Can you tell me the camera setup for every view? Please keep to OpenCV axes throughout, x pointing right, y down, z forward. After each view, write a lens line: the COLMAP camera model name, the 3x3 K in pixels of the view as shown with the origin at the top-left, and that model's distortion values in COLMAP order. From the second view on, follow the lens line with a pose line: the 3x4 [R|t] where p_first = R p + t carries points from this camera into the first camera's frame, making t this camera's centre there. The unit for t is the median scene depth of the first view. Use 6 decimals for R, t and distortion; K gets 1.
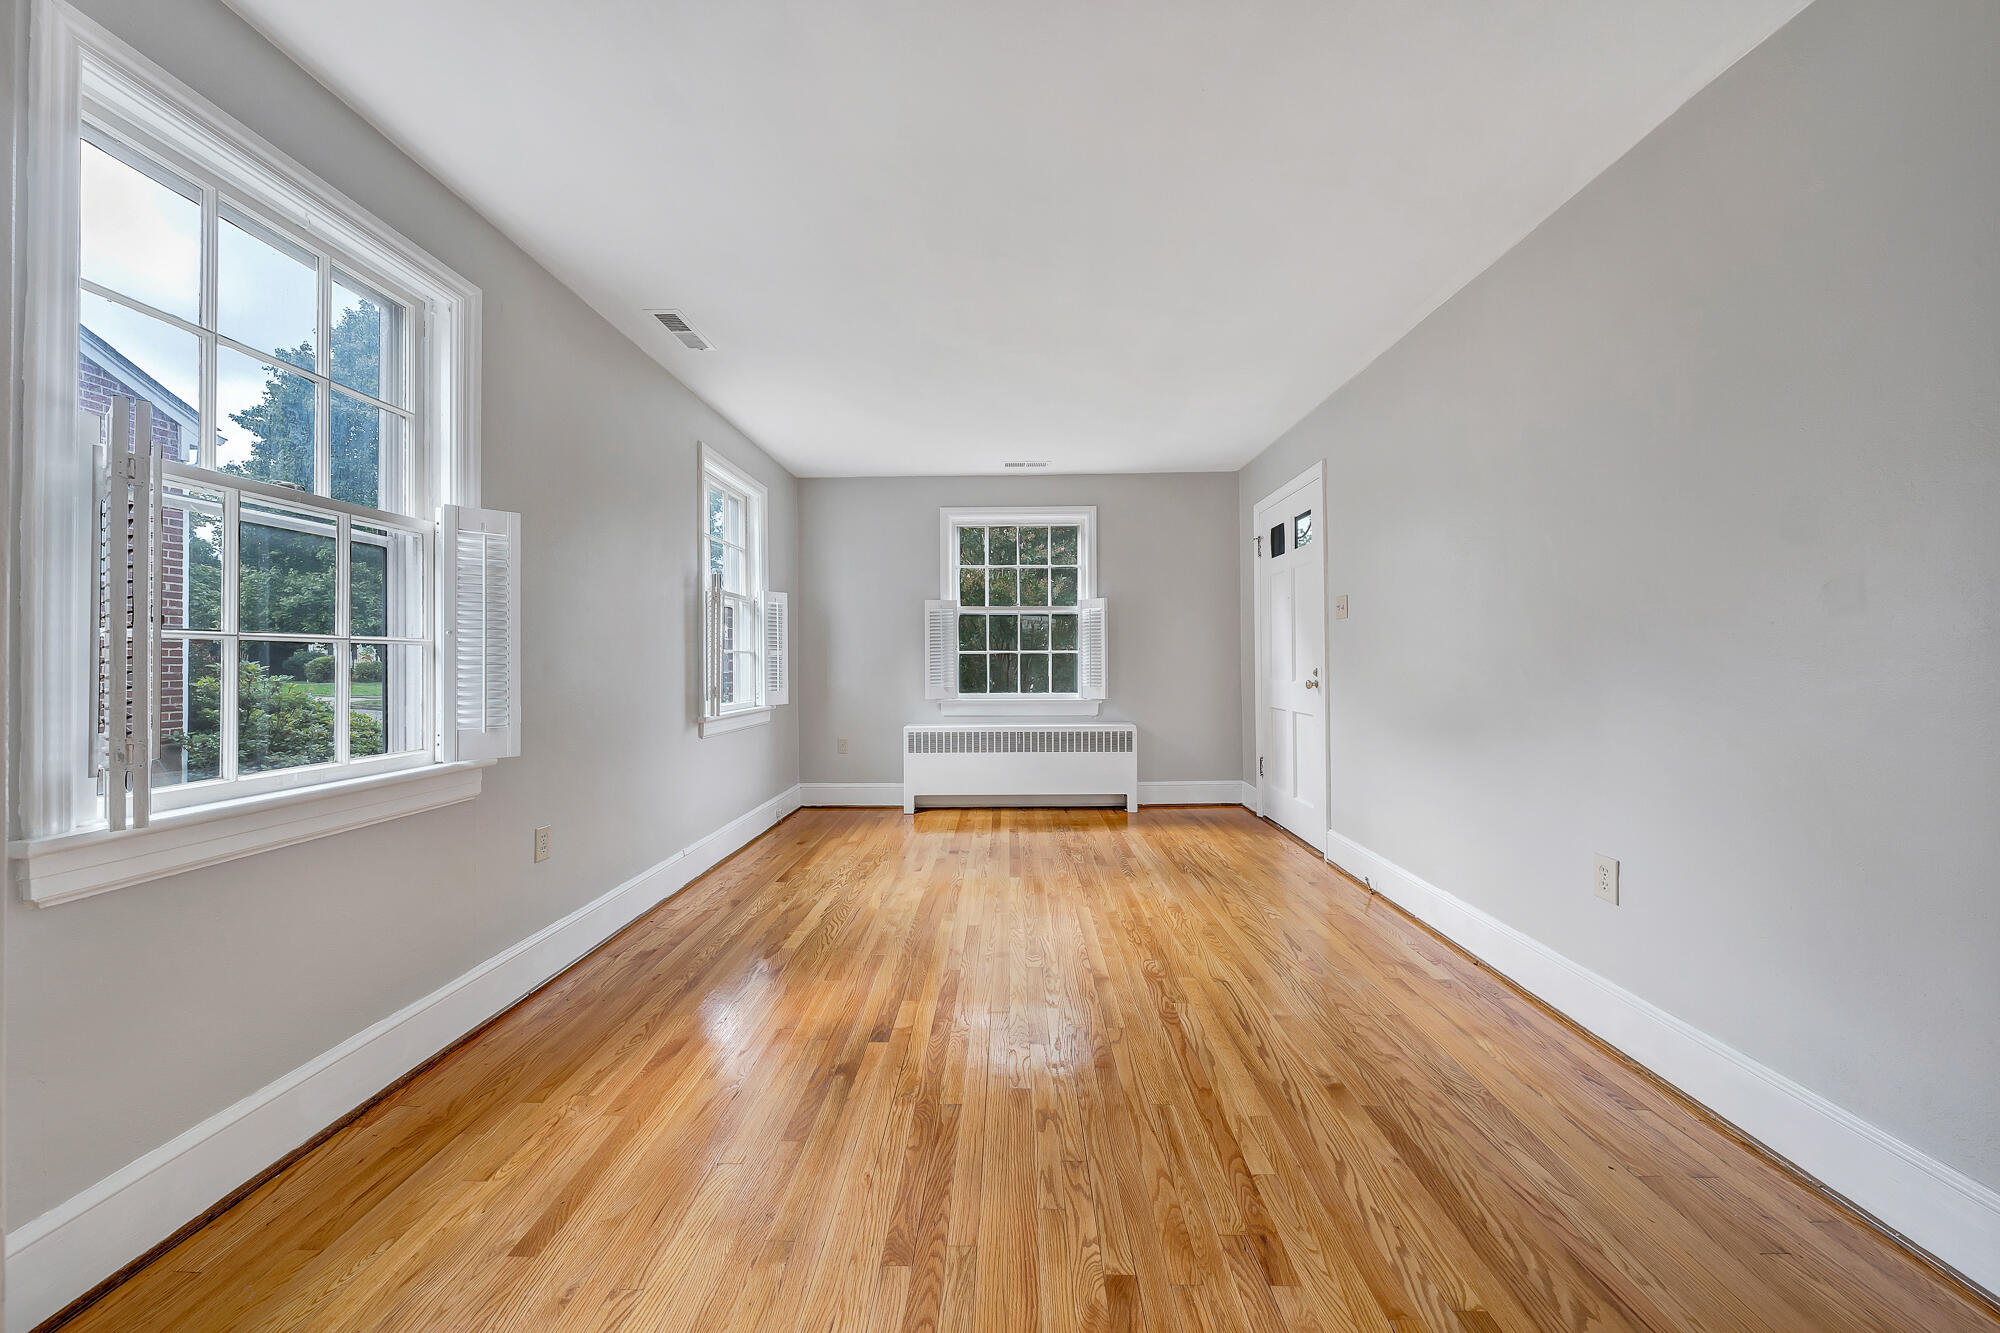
lens RADIAL K [[686.2, 0, 1000.2], [0, 686.2, 658.1], [0, 0, 1]] dist [-0.000737, -0.000067]
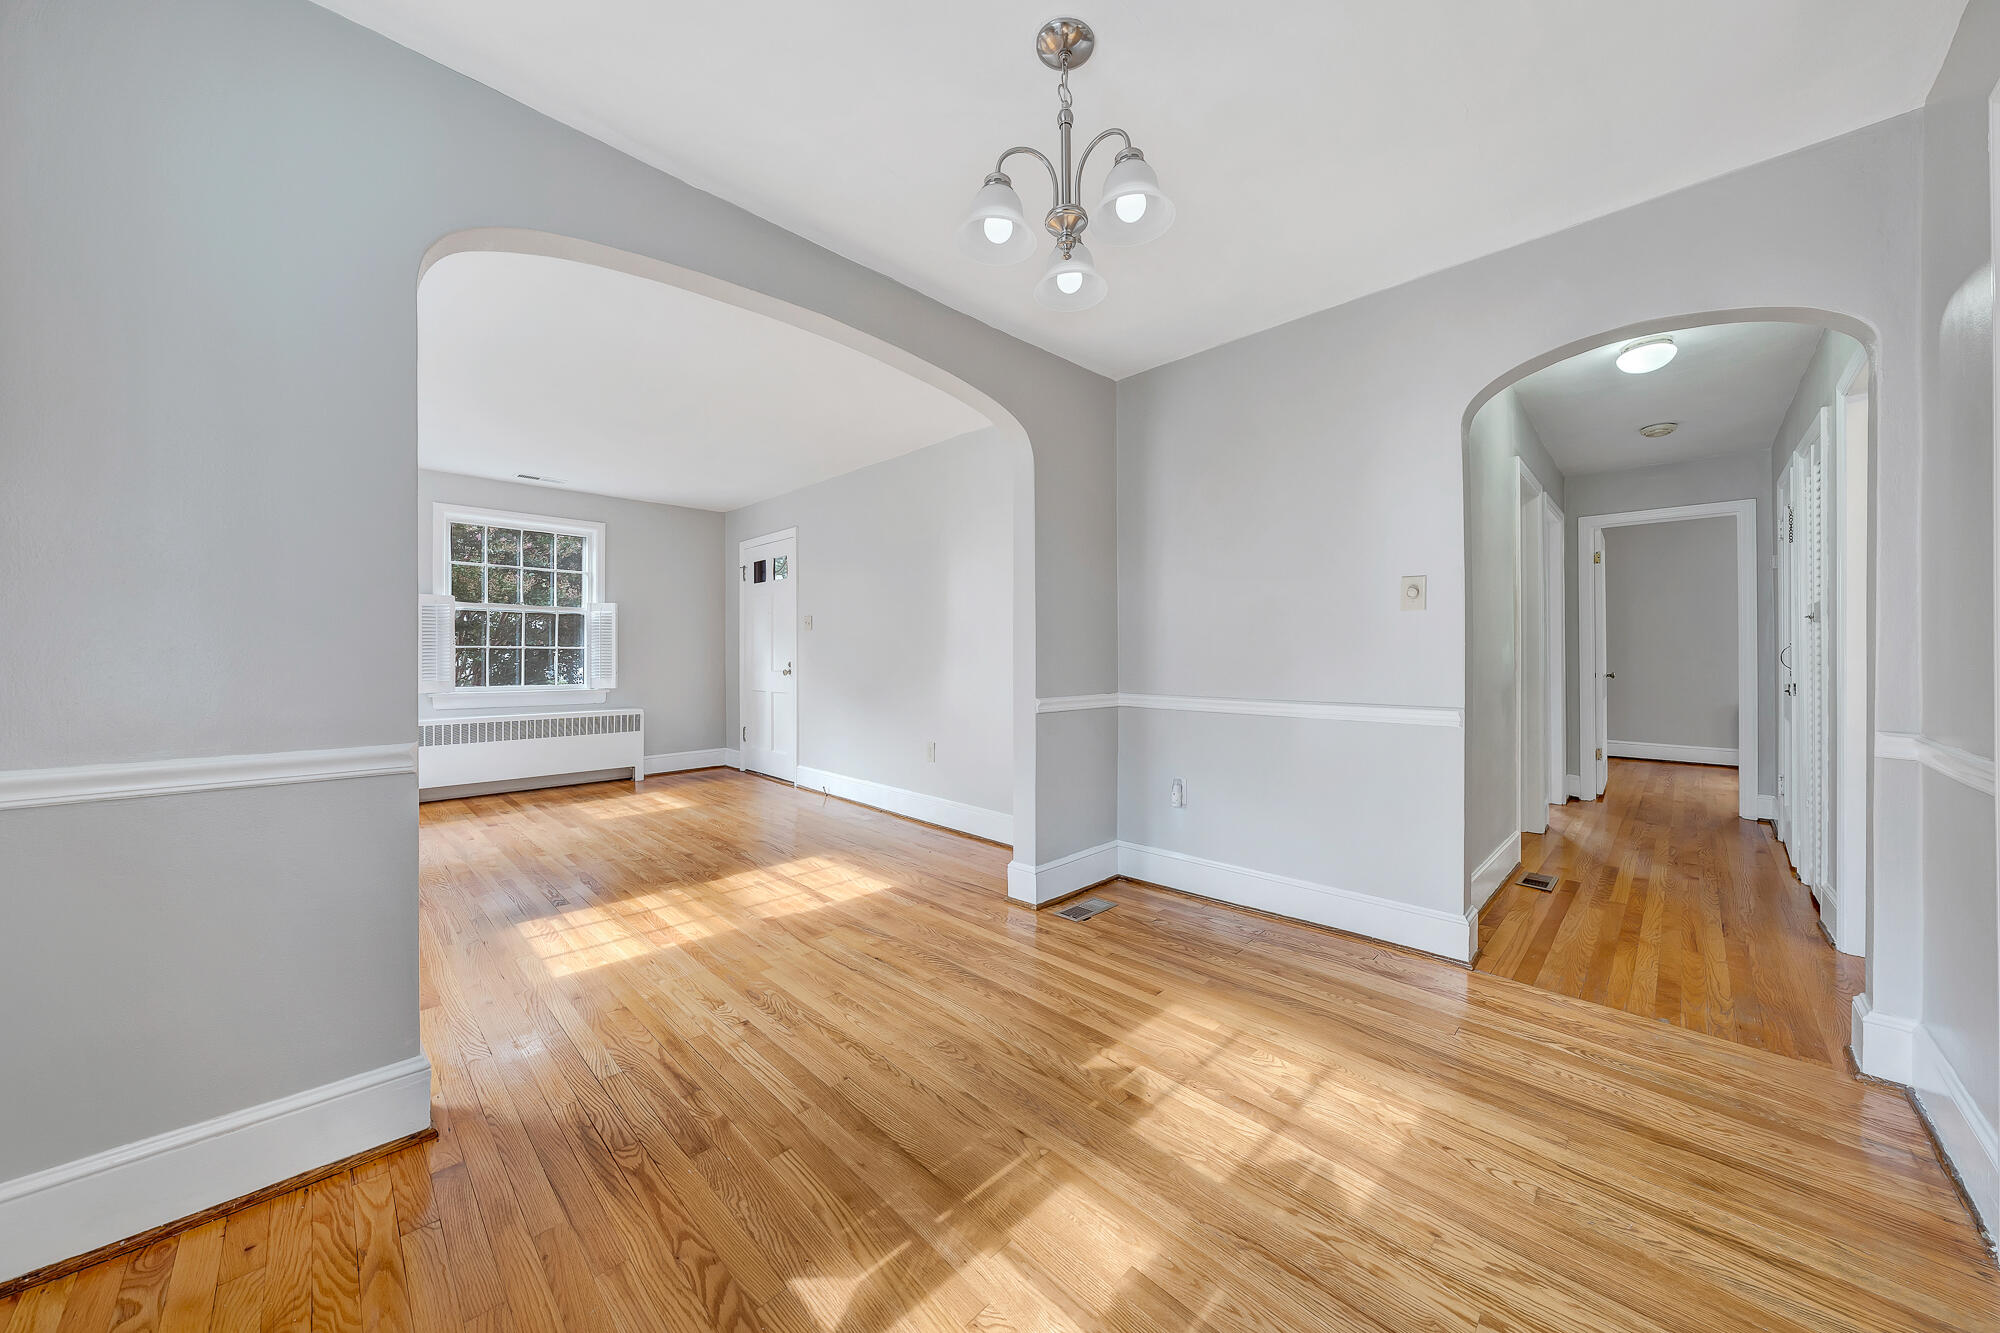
lens RADIAL K [[693.1, 0, 995.6], [0, 693.1, 653.4], [0, 0, 1]] dist [0.001323, -0.000031]
pose [[0.693248, 0.007247, 0.720662, -0.255494], [-0.005559, 0.999973, -0.004708, 0.001397], [-0.720677, -0.000743, 0.693270, -0.303737]]
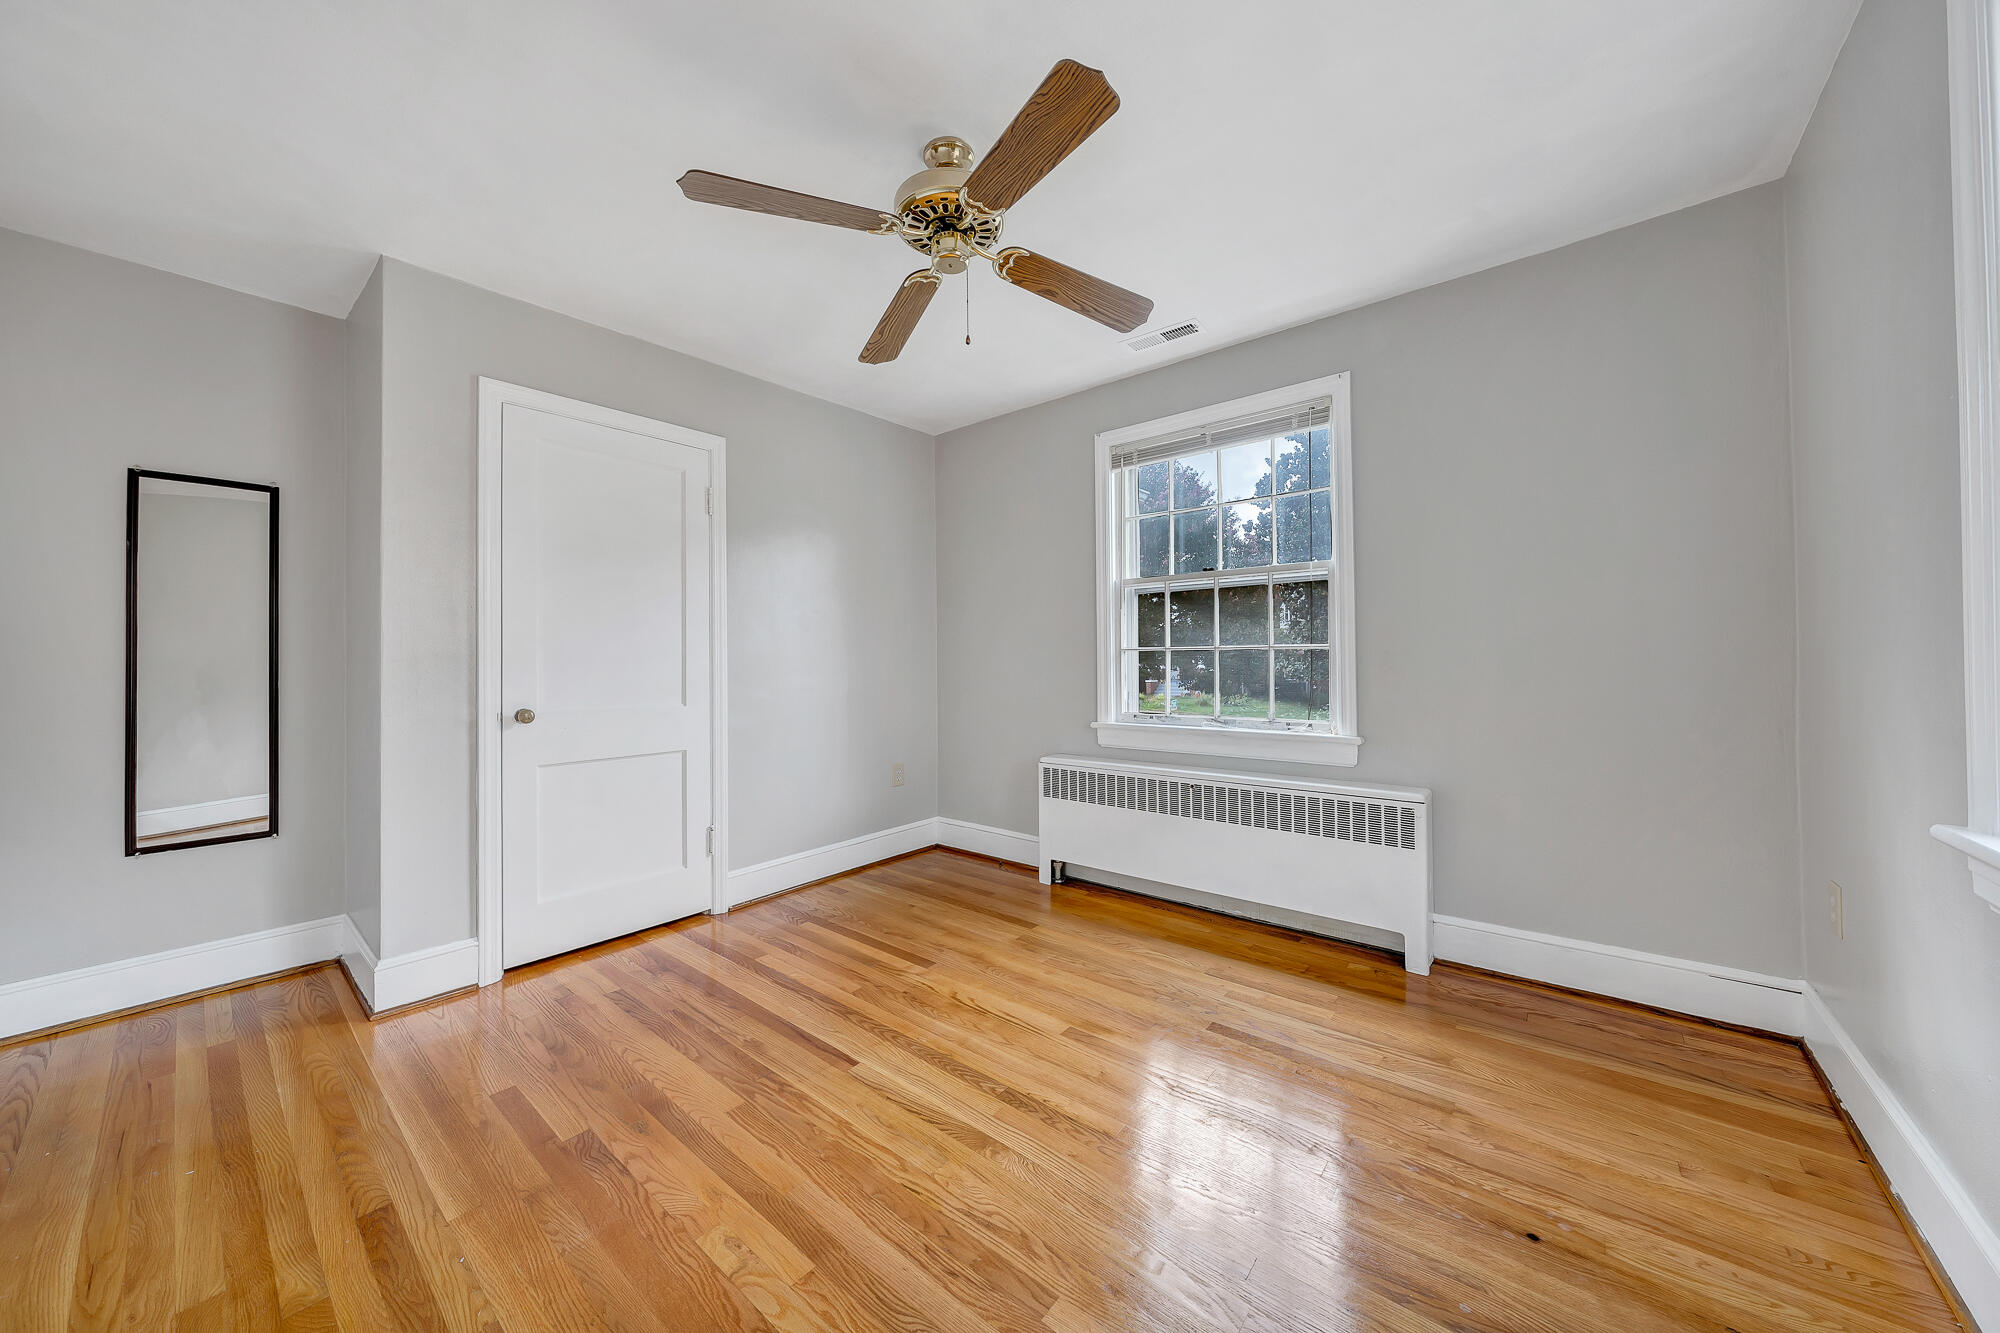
lens RADIAL K [[686.2, 0, 1000.2], [0, 686.2, 658.1], [0, 0, 1]] dist [-0.000737, -0.000067]
pose [[0.783820, -0.001834, -0.620986, 0.263457], [0.004626, 0.999985, 0.002886, -0.002708], [0.620971, -0.005135, 0.783817, 0.433439]]
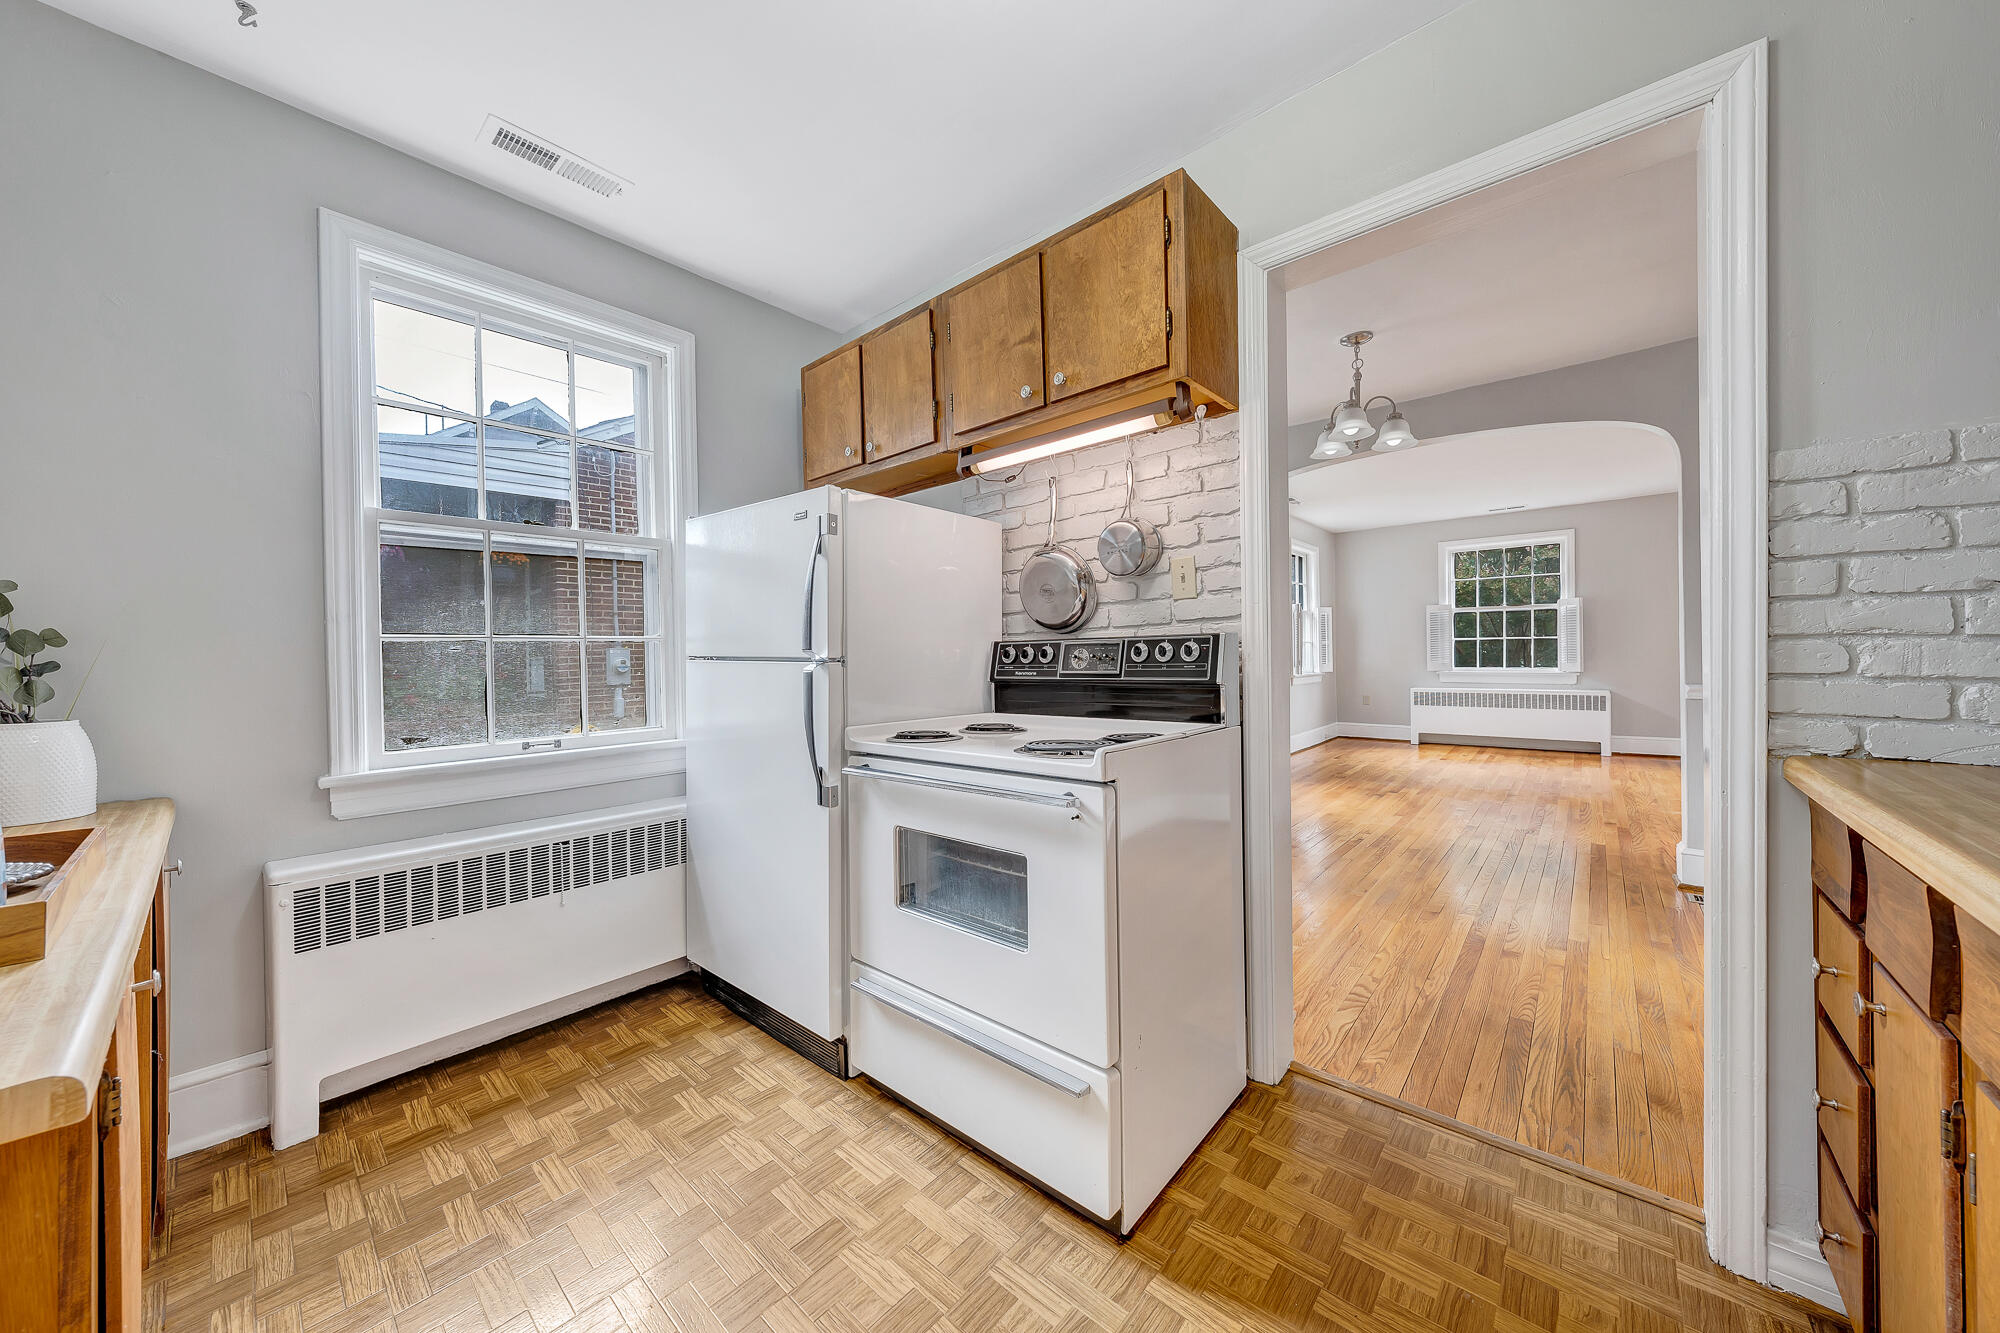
lens RADIAL K [[682.5, 0, 1009.9], [0, 682.5, 661.4], [0, 0, 1]] dist [-0.000946, -0.000061]
pose [[0.773774, -0.000791, -0.633461, 0.135252], [0.012224, 0.999832, 0.013683, 0.007093], [0.633344, -0.018331, 0.773654, -0.762945]]
